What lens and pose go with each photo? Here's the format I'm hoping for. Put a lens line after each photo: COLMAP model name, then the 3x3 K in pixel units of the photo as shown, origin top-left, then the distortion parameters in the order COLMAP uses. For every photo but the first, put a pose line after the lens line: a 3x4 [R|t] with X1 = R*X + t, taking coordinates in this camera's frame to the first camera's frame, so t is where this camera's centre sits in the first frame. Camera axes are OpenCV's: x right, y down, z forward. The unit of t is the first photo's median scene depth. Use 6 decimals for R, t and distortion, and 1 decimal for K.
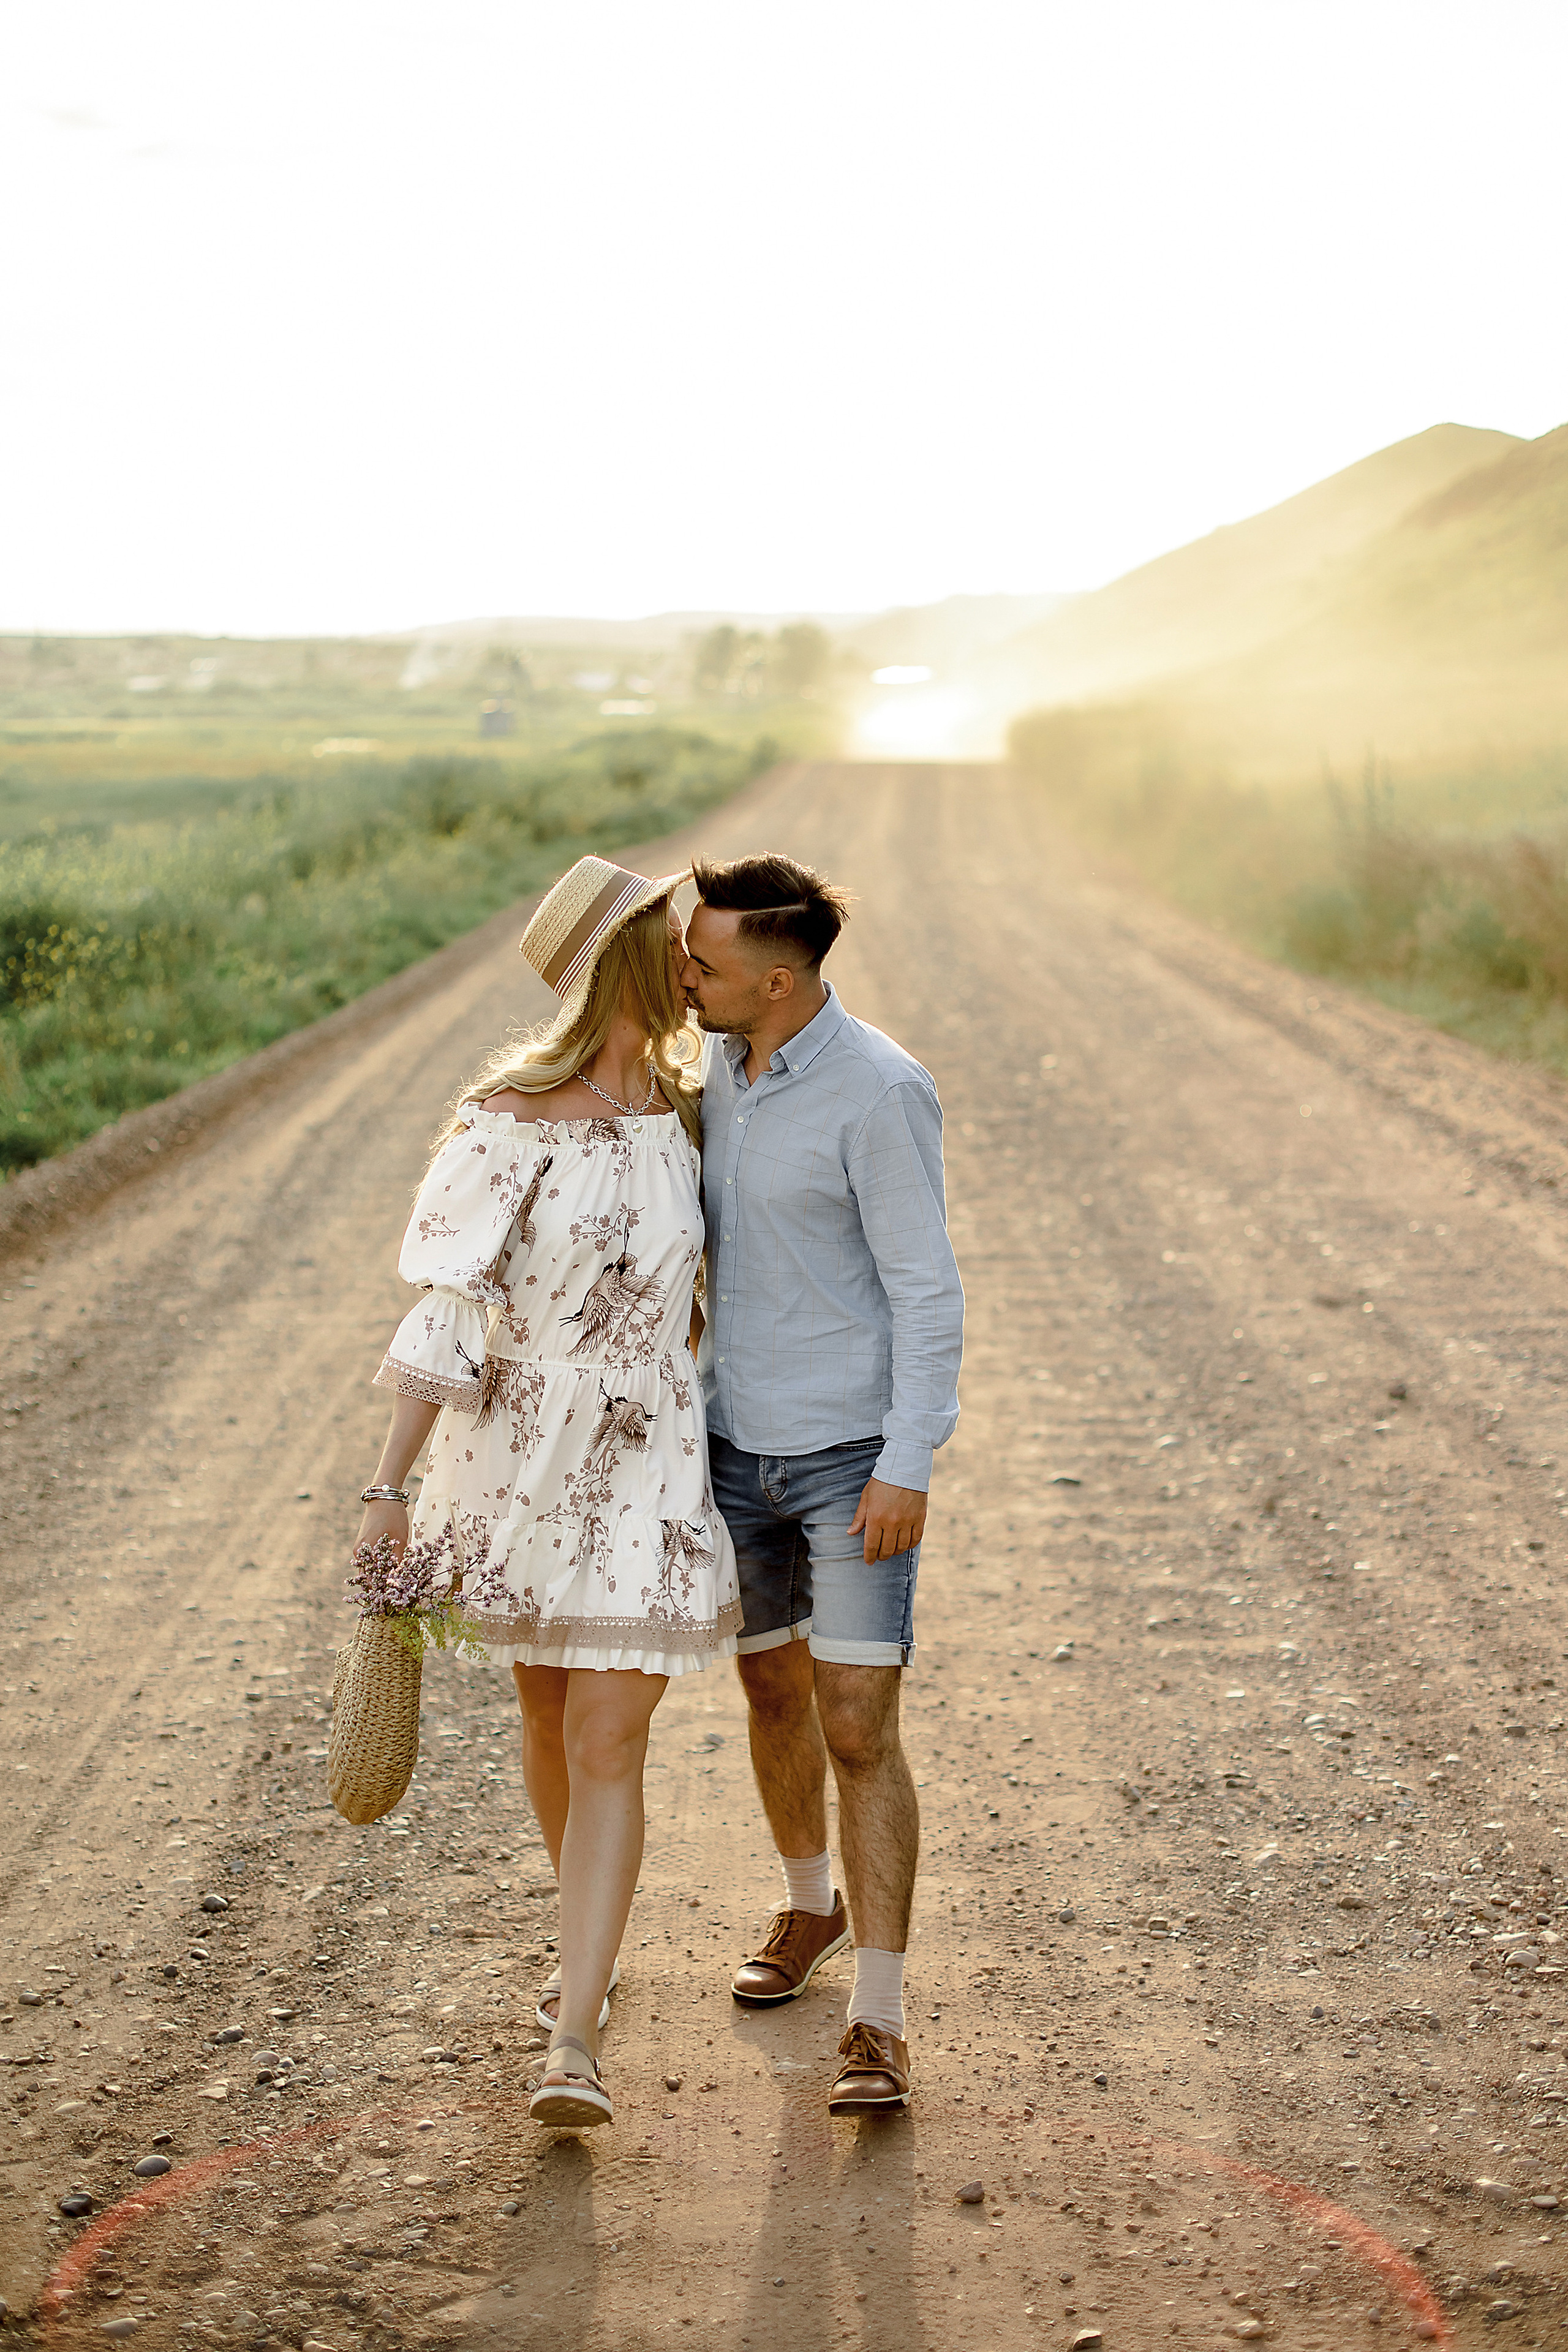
lens RADIAL K [[3574.4, 0, 784.7], [0, 3574.4, 1119.6], [0, 0, 1]] dist [-0.126344, 0.135314]
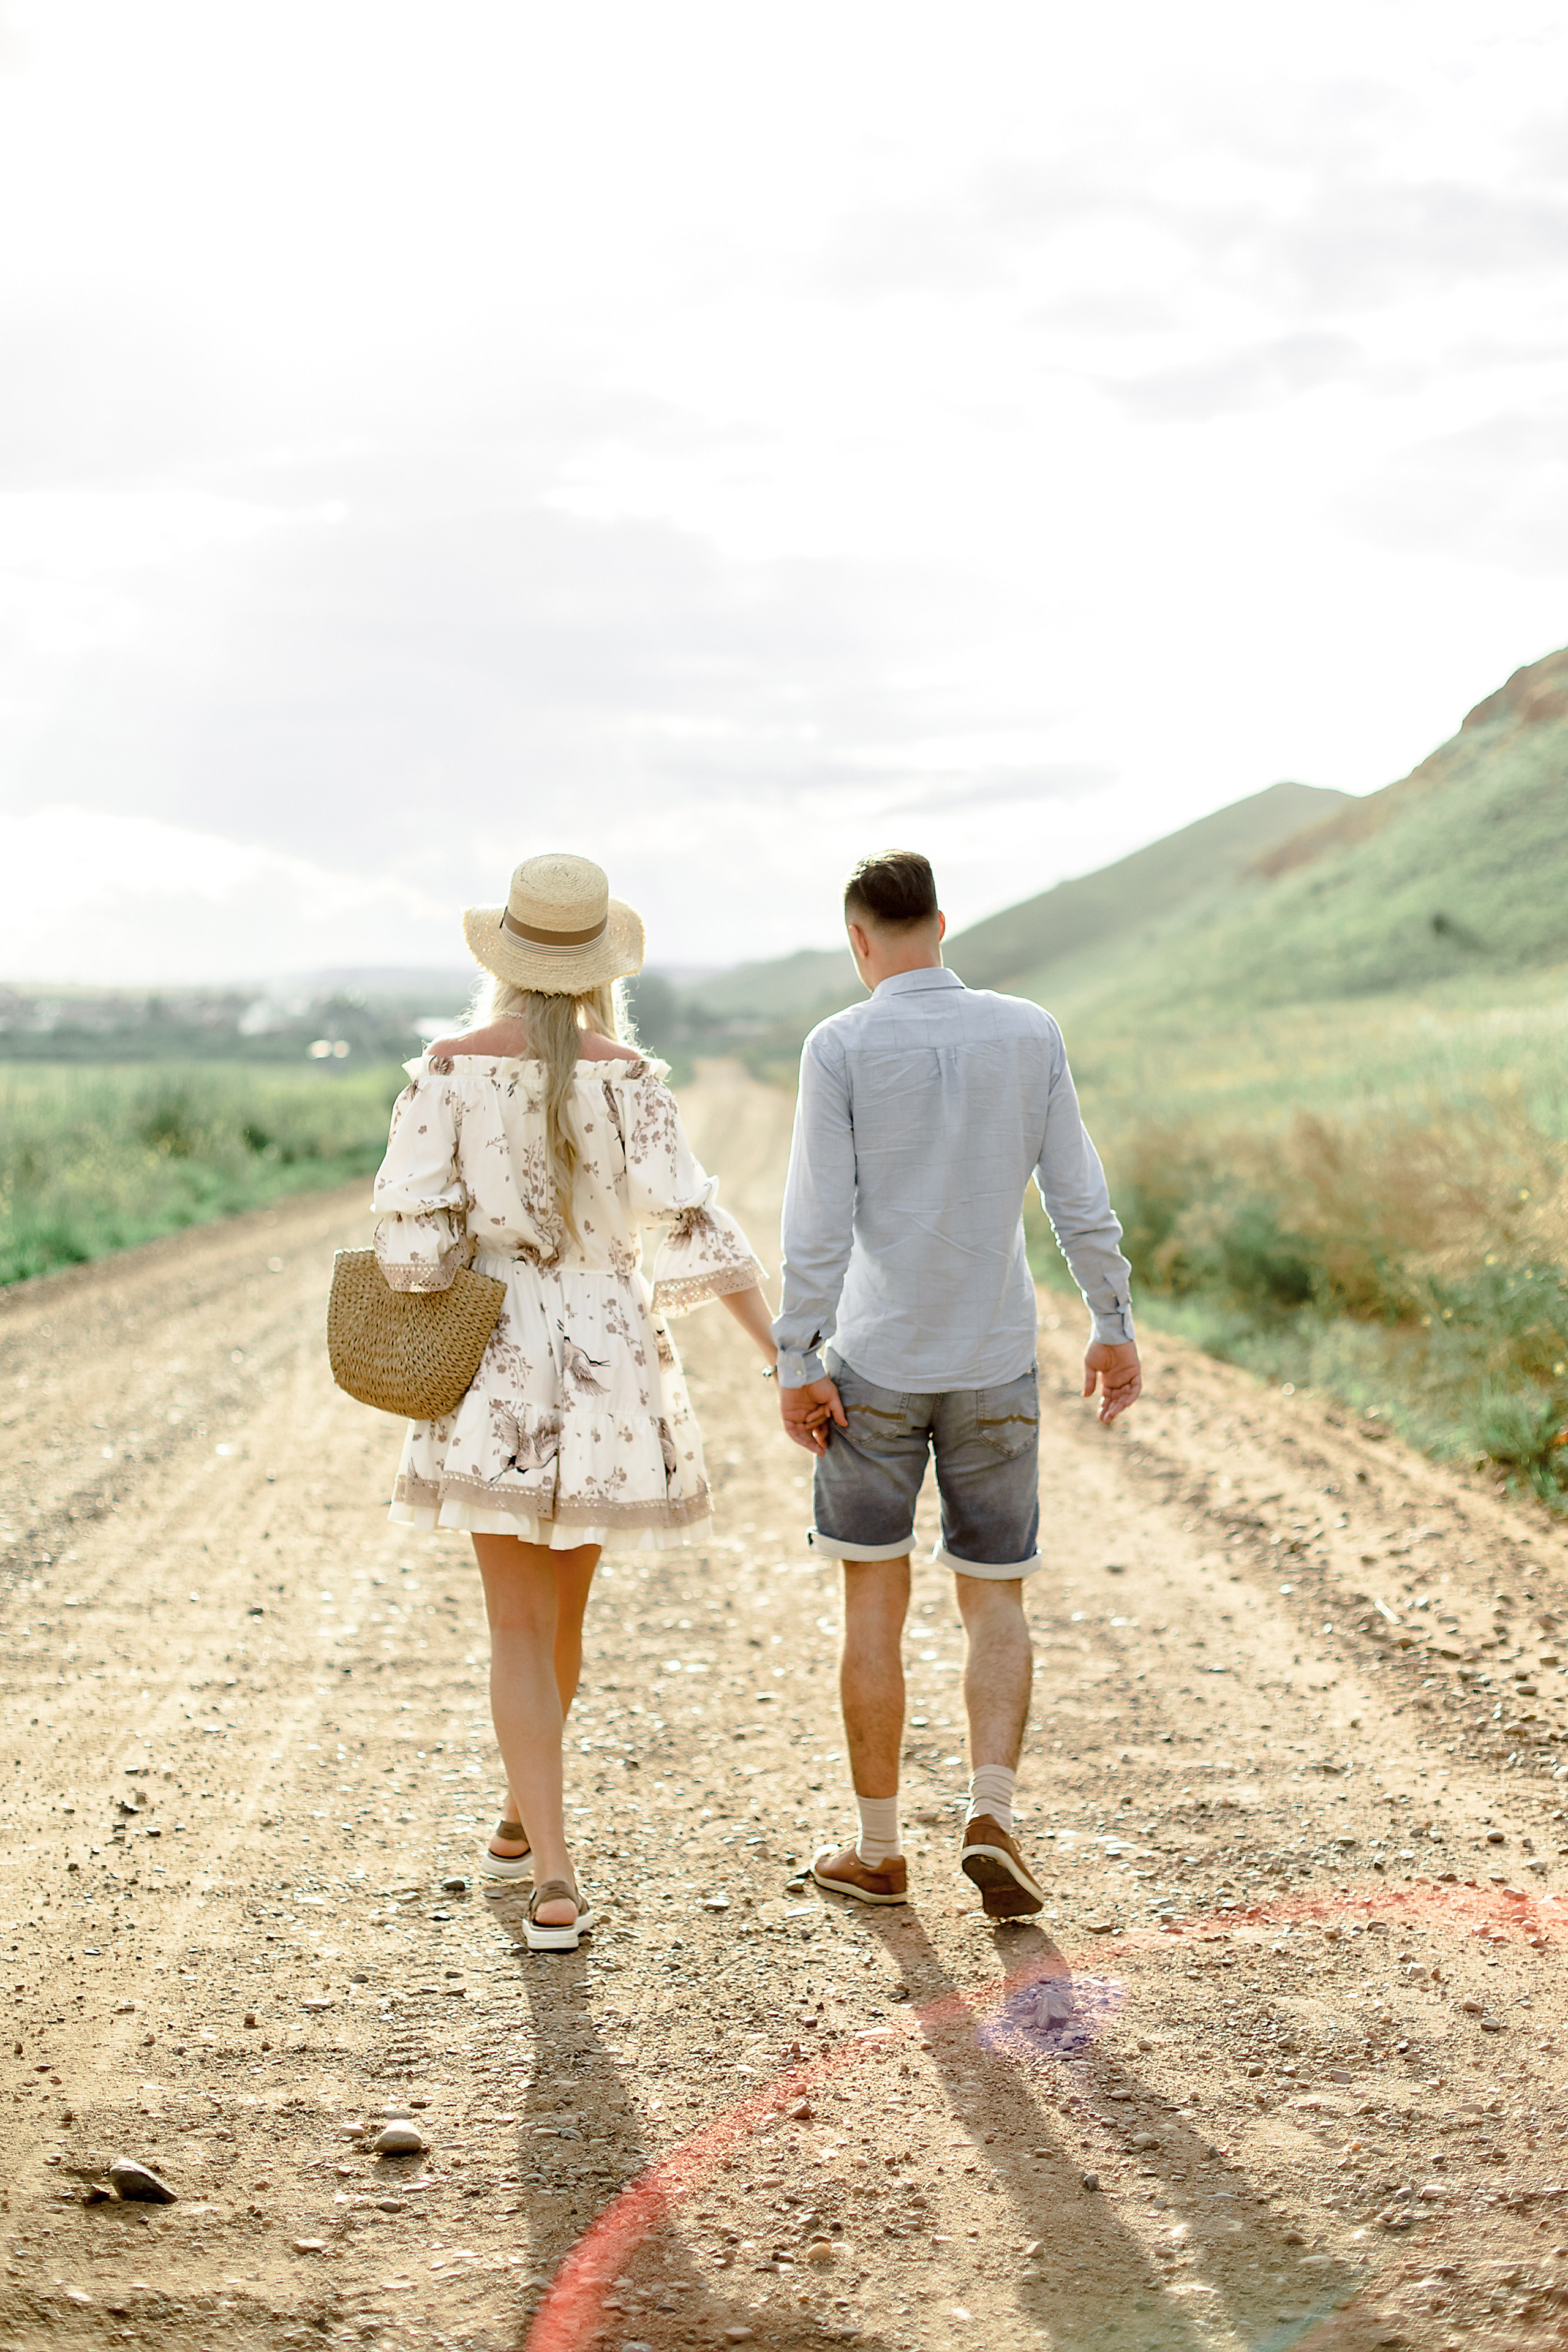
lens RADIAL K [[3574.4, 0, 784.7], [0, 3574.4, 1119.6], [0, 0, 1]] dist [-0.126344, 0.135314]
pose [[0.999231, 0.008889, 0.038199, 0.060386], [-0.005042, 0.995012, -0.099627, 0.003092], [-0.038894, 0.099358, 0.994291, 0.207812]]
